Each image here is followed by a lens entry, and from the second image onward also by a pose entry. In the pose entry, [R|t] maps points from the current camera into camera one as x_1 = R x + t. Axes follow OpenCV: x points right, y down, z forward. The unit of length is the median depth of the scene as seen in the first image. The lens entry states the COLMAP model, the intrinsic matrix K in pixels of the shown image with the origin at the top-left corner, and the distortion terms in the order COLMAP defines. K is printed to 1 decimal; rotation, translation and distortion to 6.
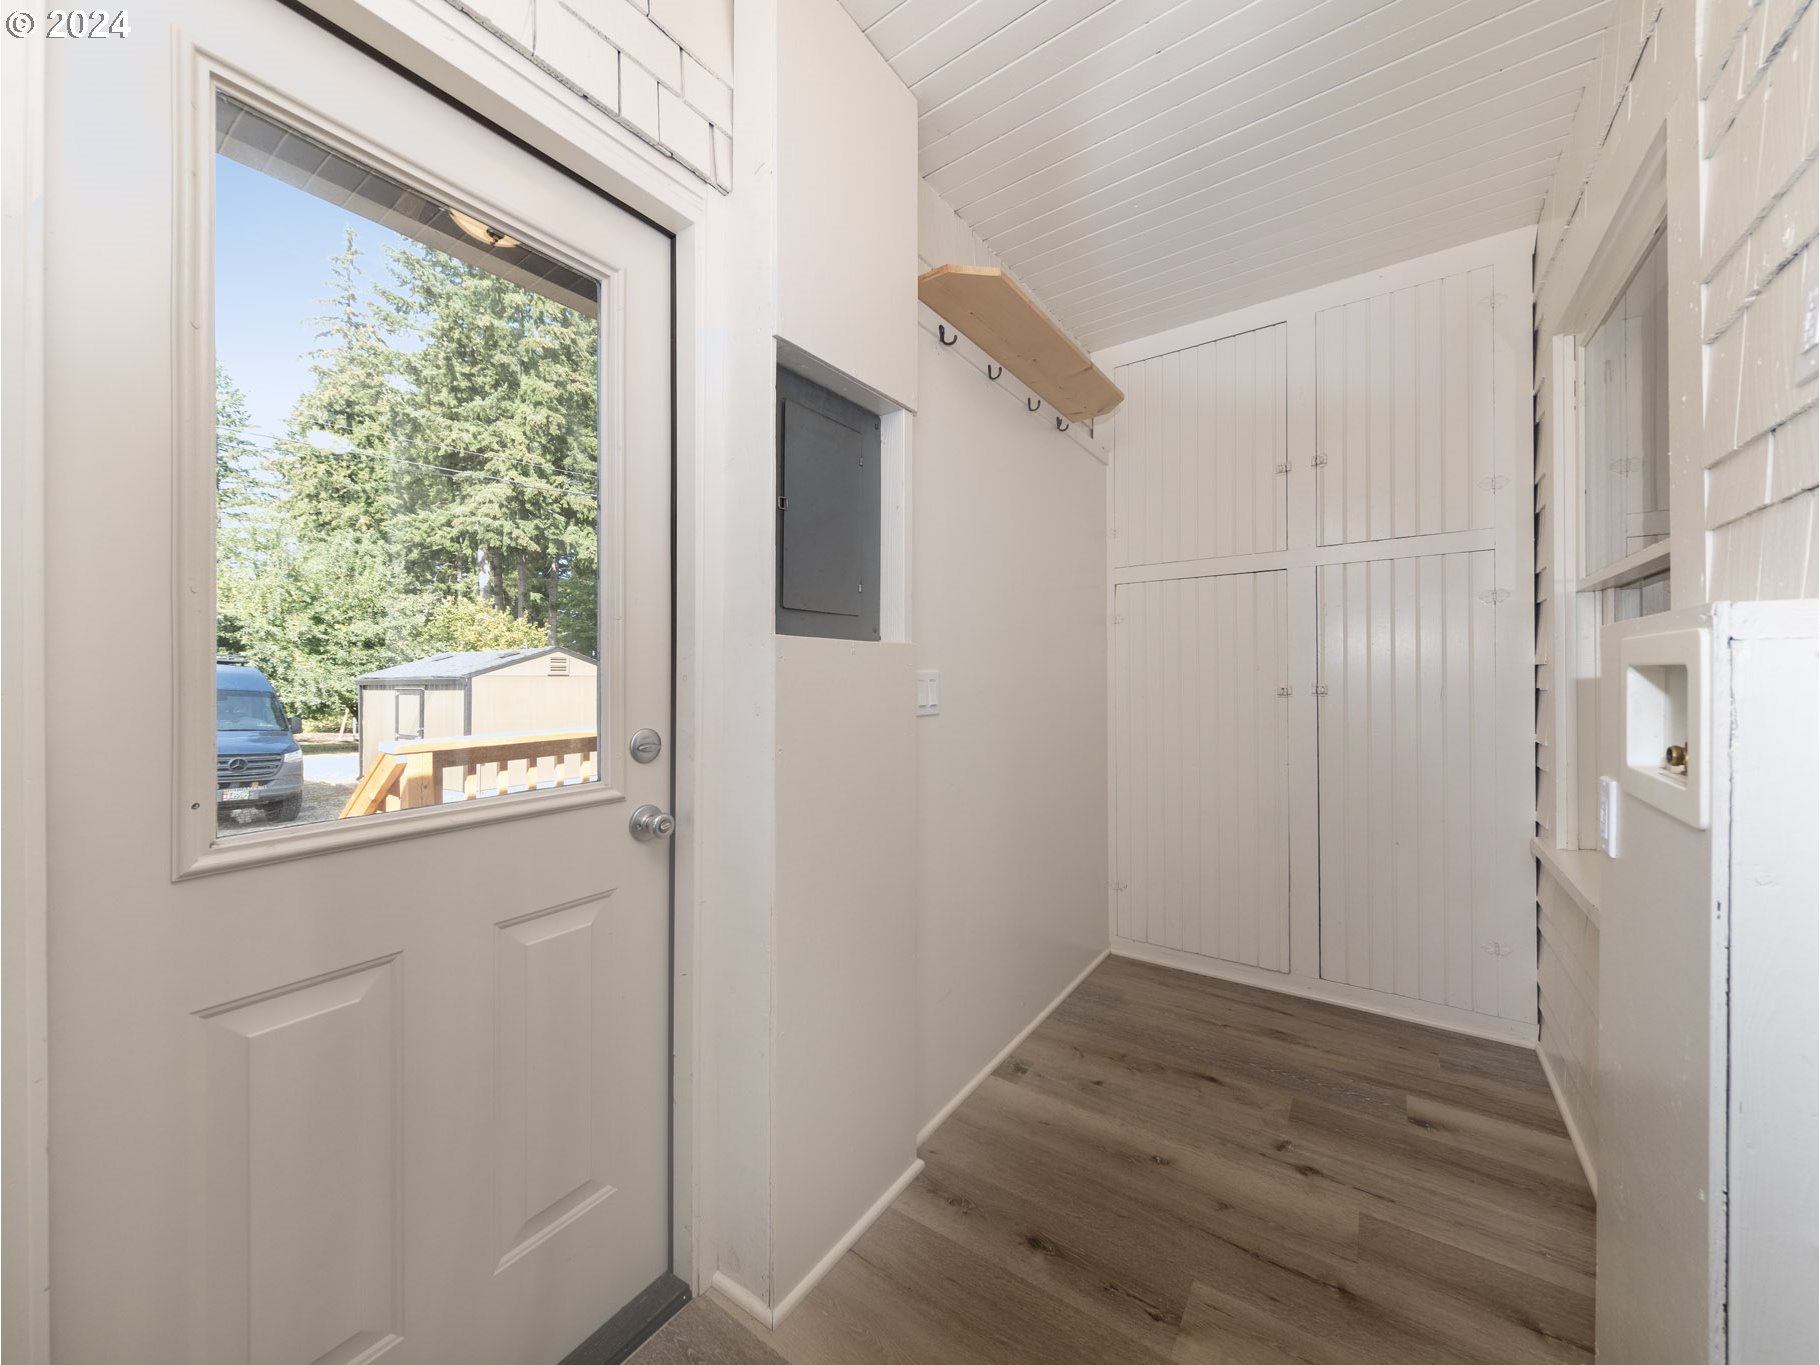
lens RADIAL K [[664.7, 0, 911.0], [0, 664.7, 681.2], [0, 0, 1]] dist [-0.000392, -0.001336]
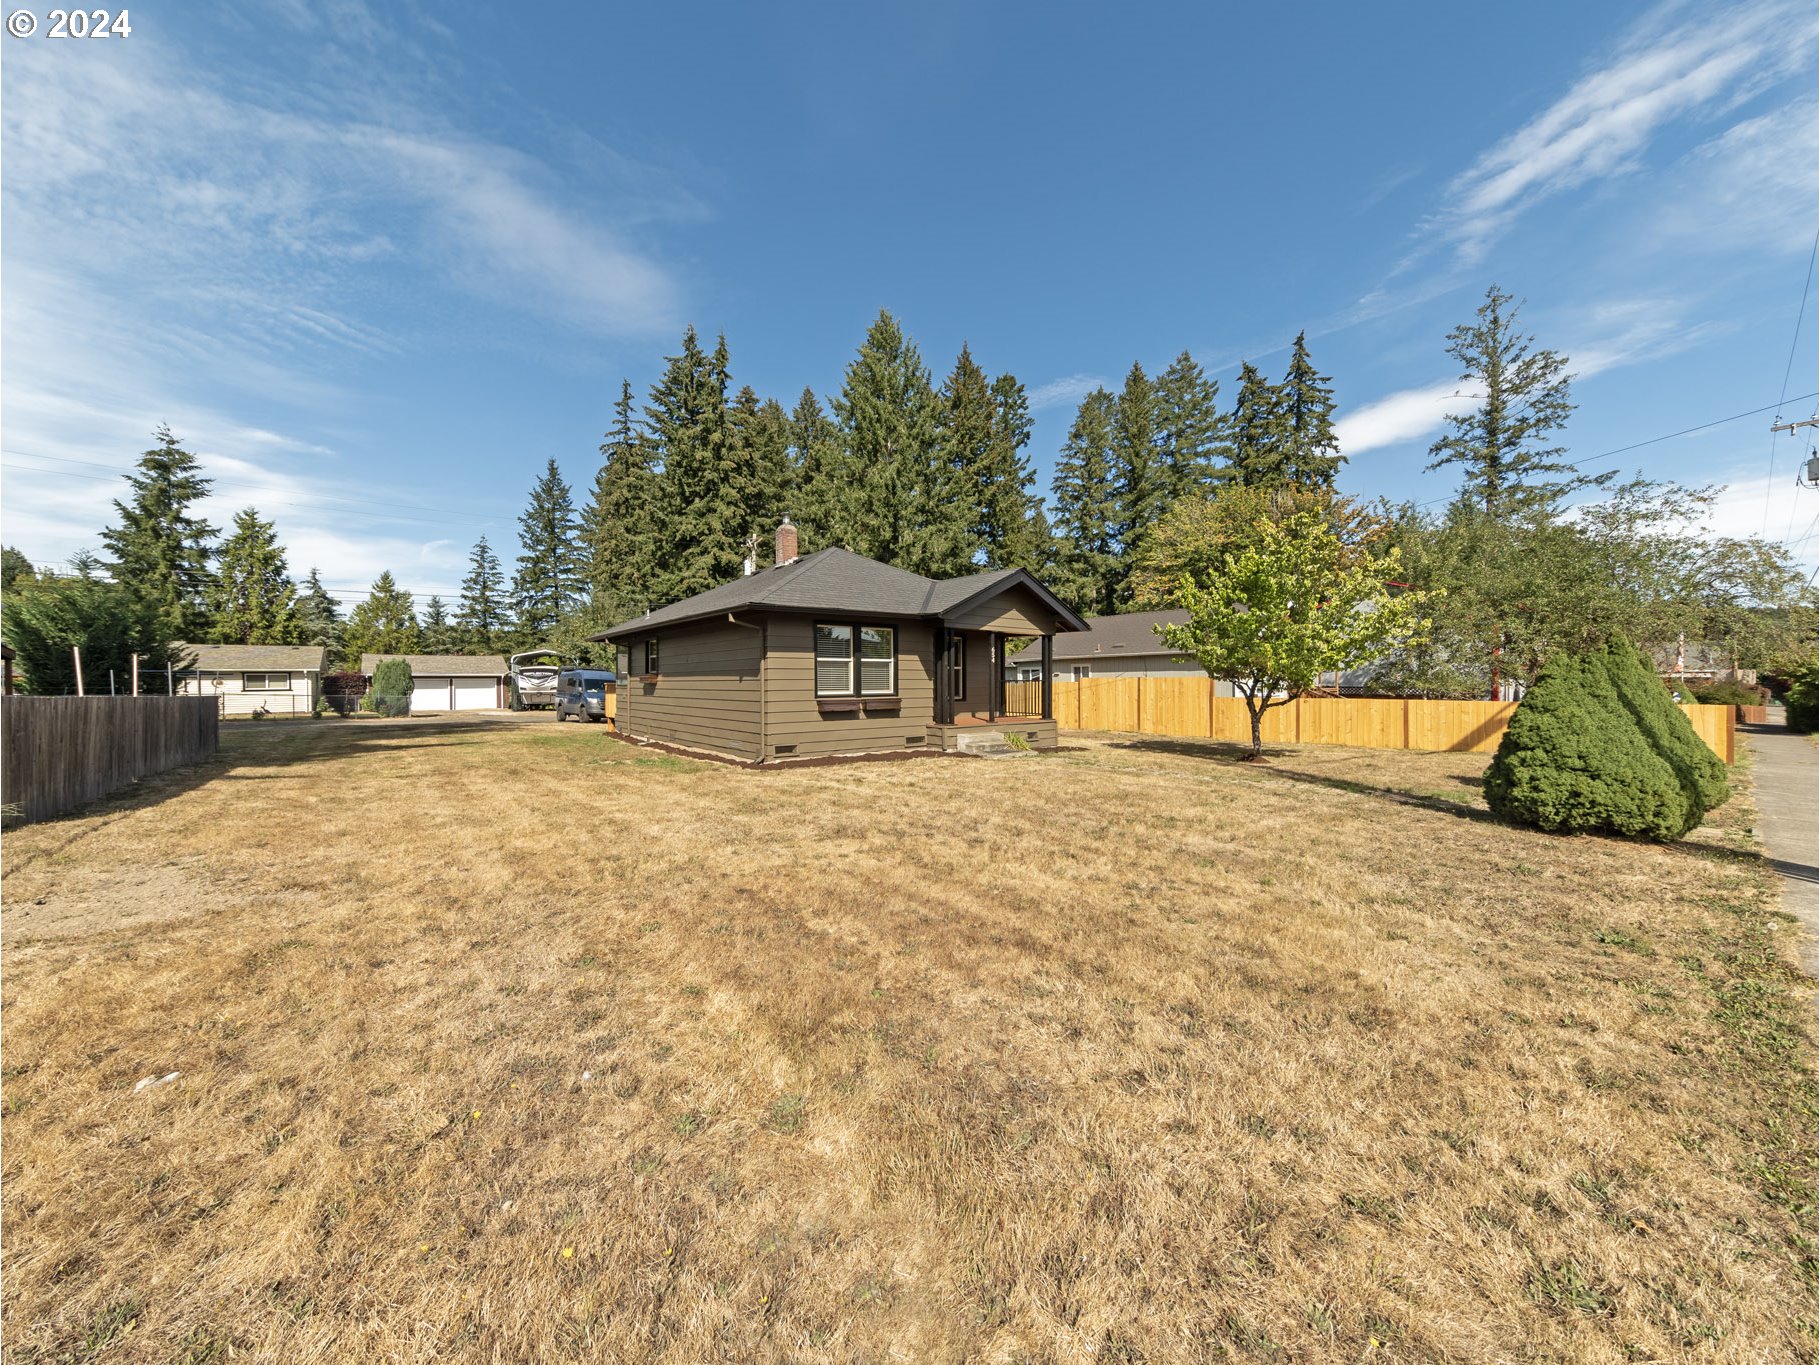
lens RADIAL K [[664.7, 0, 898.6], [0, 664.7, 684.4], [0, 0, 1]] dist [-0.000392, -0.001336]
pose [[0.952411, 0.000209, -0.304816, 0.291335], [0.003066, 0.999943, 0.010263, -0.005390], [0.304800, -0.010709, 0.952356, -0.368494]]
